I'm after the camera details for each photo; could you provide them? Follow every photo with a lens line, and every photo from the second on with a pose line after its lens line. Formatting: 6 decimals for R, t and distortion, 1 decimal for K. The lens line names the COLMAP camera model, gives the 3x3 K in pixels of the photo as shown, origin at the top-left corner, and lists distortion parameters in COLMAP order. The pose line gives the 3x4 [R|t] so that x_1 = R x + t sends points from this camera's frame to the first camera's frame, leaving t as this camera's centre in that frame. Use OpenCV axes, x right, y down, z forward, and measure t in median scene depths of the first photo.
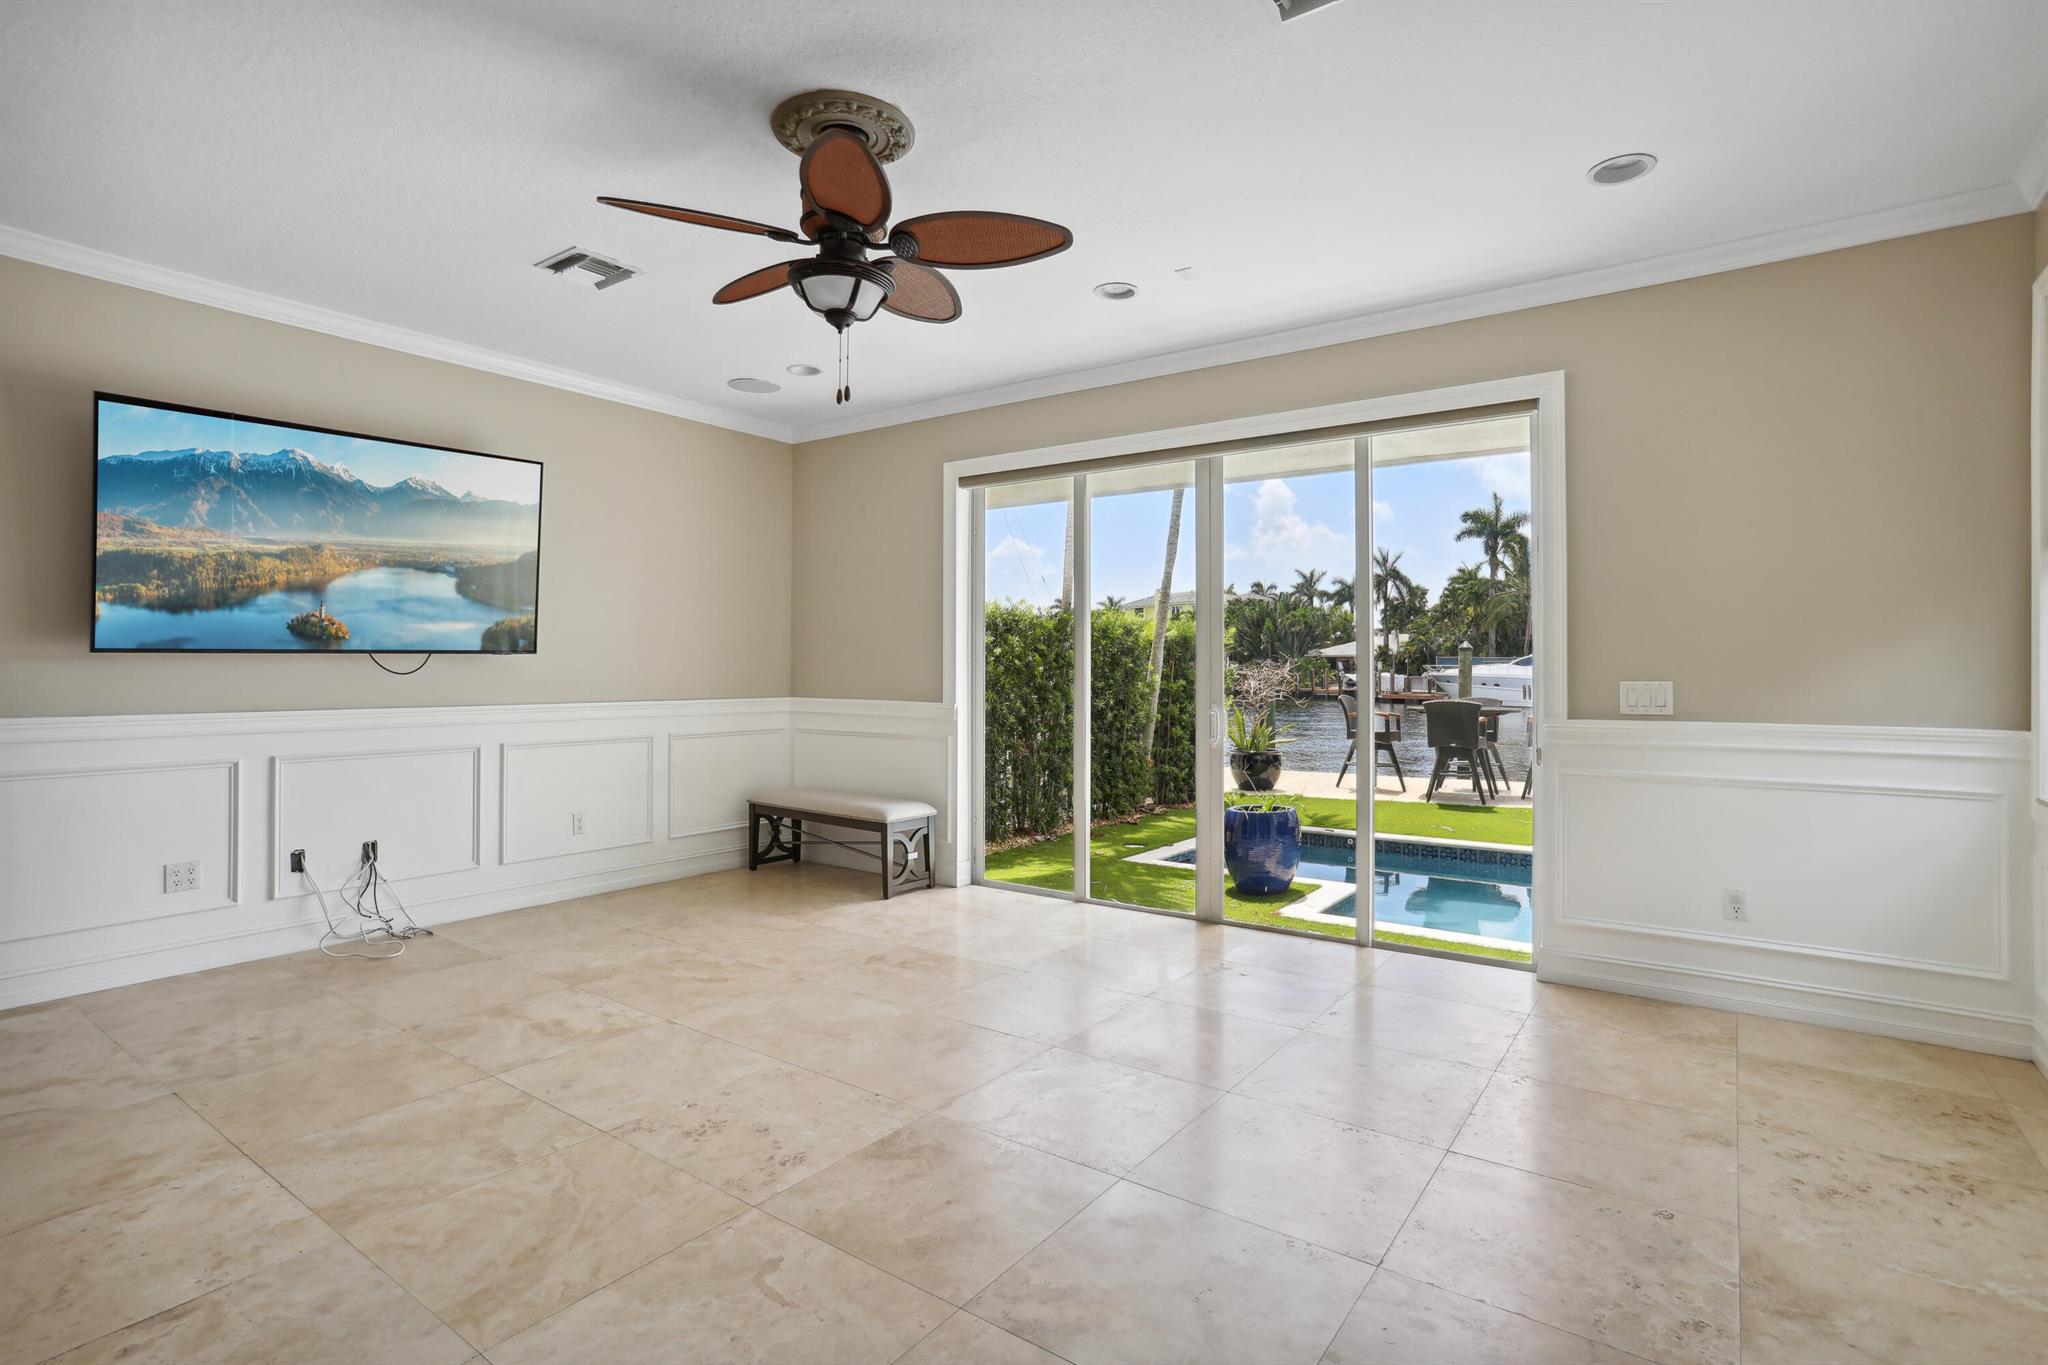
lens RADIAL K [[995.9, 0, 1028.8], [0, 995.9, 662.2], [0, 0, 1]] dist [-0.054609, 0.028825]
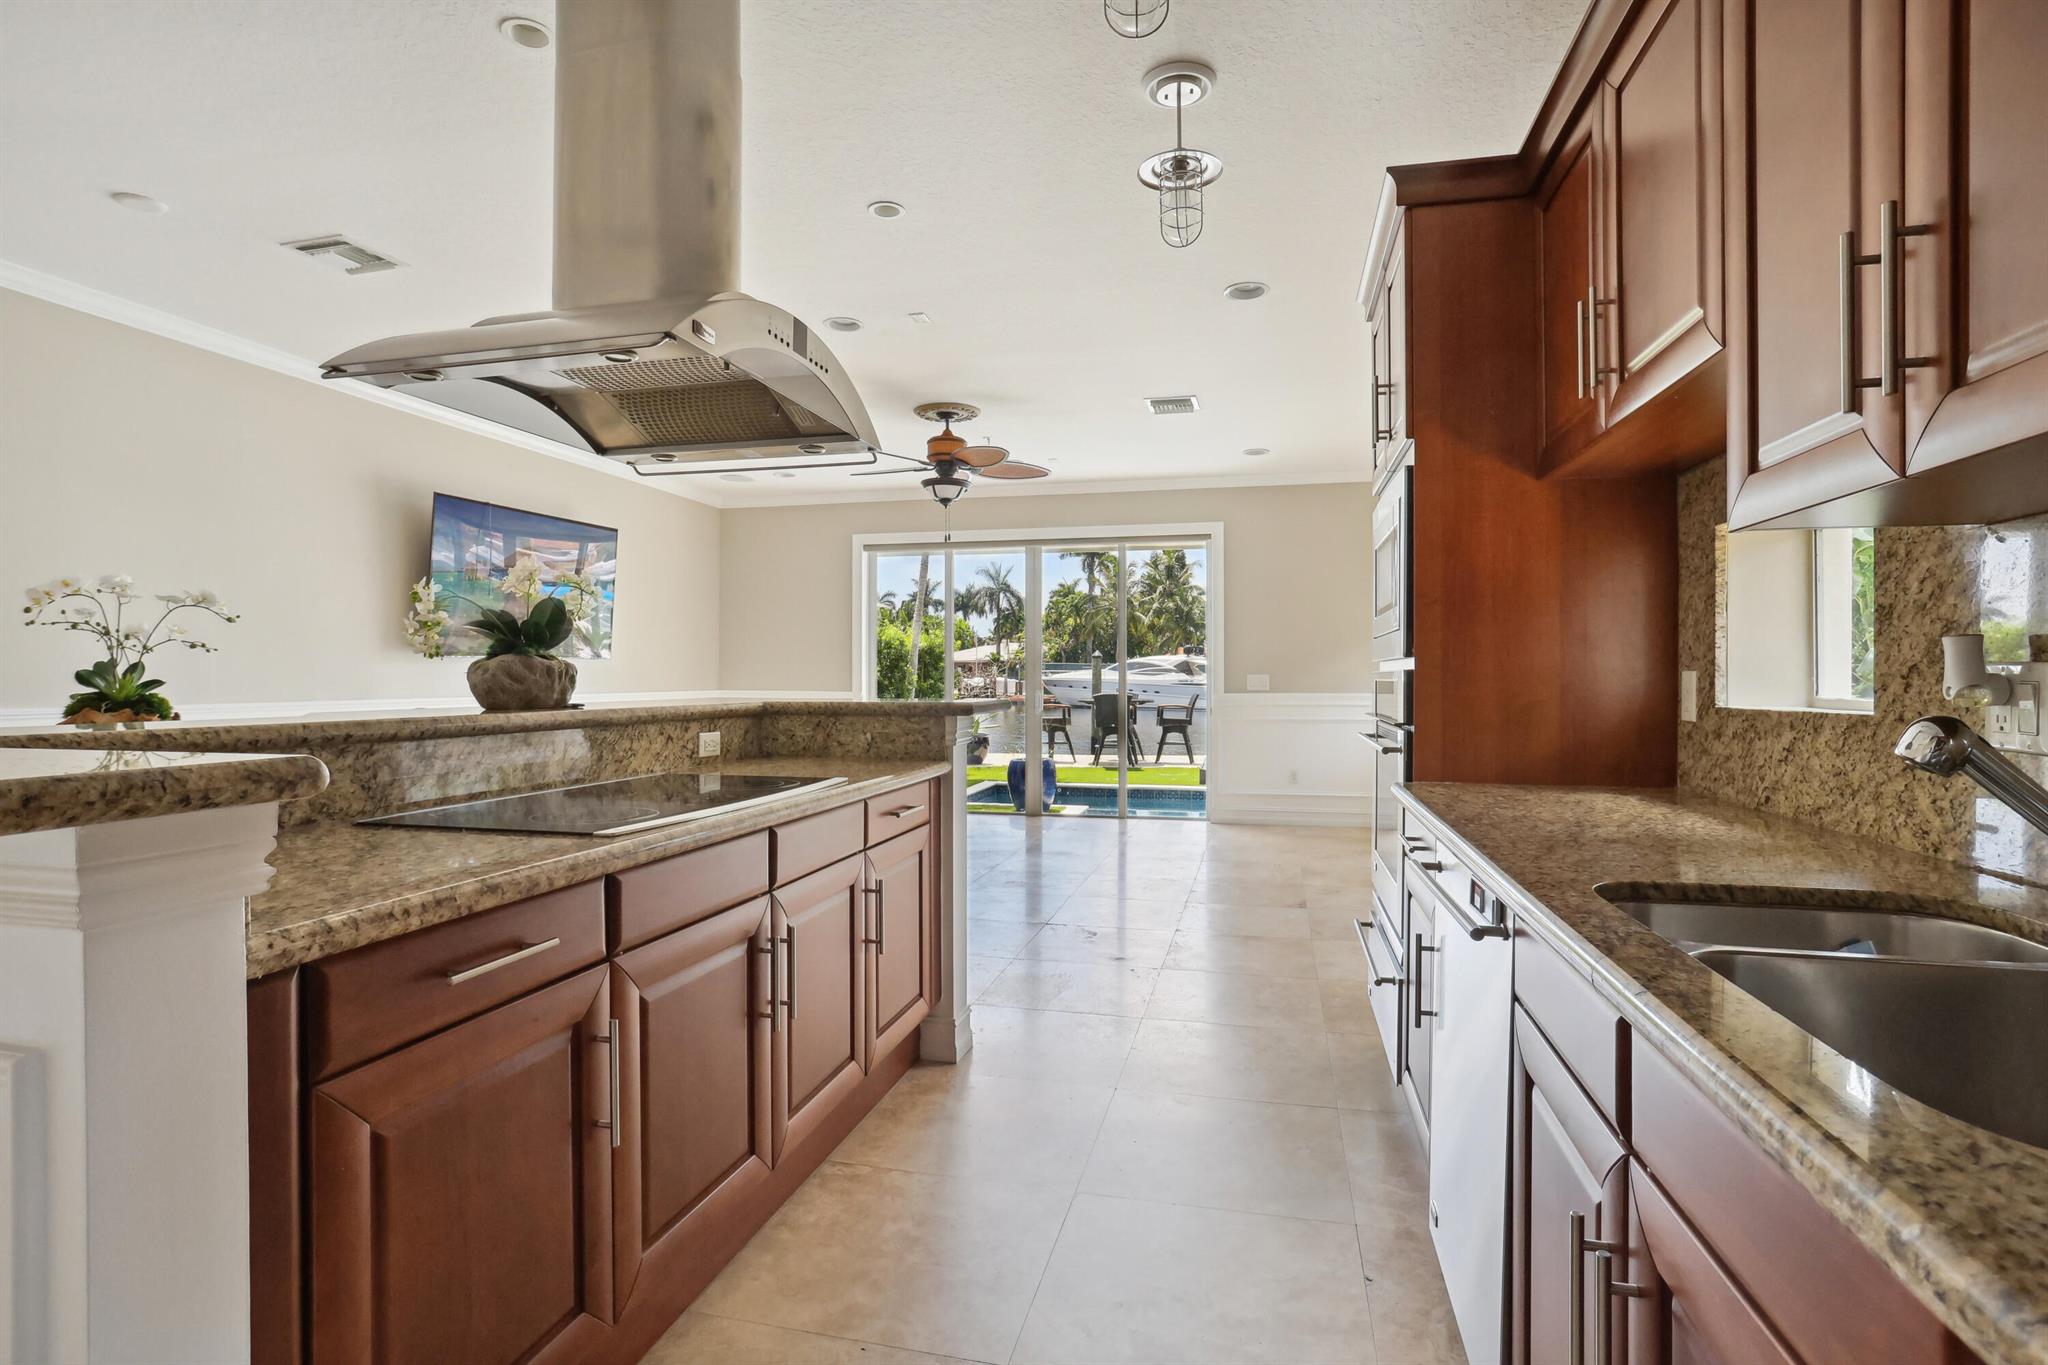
lens RADIAL K [[1006.8, 0, 1025.6], [0, 1006.8, 658.4], [0, 0, 1]] dist [-0.039380, 0.020996]
pose [[0.926513, 0.007411, 0.376190, -0.833946], [-0.004006, 0.999944, -0.009834, 0.008807], [-0.376242, 0.007604, 0.926490, -1.052675]]
